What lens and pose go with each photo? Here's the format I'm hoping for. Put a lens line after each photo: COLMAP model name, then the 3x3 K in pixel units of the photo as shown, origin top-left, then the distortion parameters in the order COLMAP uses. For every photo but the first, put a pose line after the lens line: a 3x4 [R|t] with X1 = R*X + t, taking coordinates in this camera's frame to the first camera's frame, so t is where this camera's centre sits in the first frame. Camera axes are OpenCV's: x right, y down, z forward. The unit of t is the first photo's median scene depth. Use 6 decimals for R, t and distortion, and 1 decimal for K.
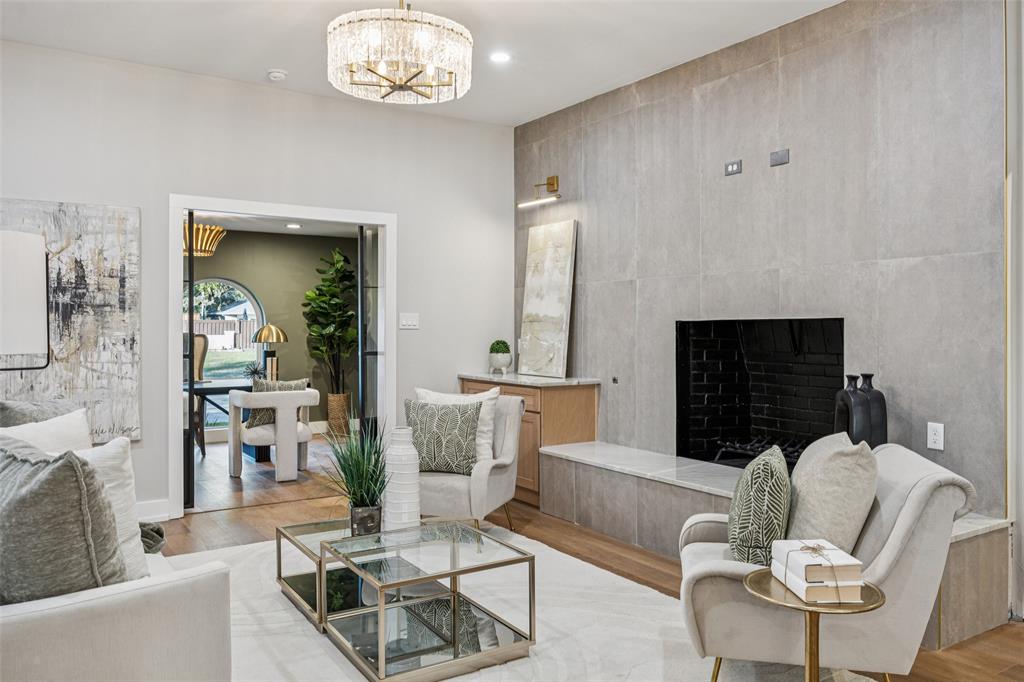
lens RADIAL K [[791.2, 0, 513.3], [0, 791.2, 334.0], [0, 0, 1]] dist [-0.006004, -0.004674]
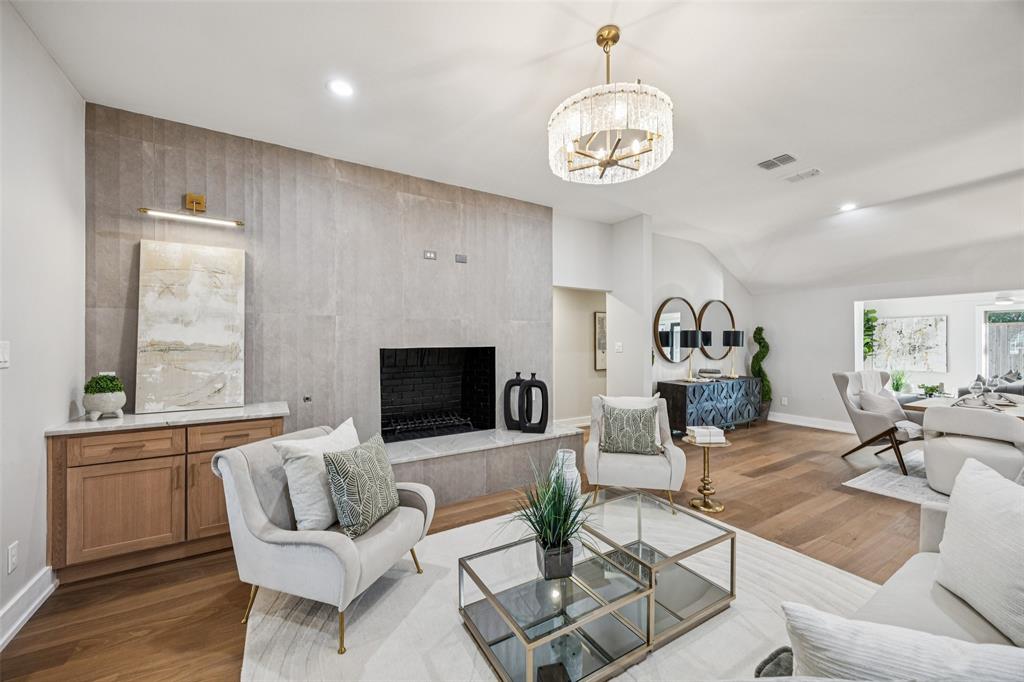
lens RADIAL K [[395.6, 0, 512.8], [0, 395.6, 340.8], [0, 0, 1]] dist [0.000008, -0.000705]
pose [[0.028279, -0.002325, 0.999597, -0.467905], [0.006744, 0.999975, 0.002135, -0.028515], [-0.999577, 0.006681, 0.028294, 0.701400]]
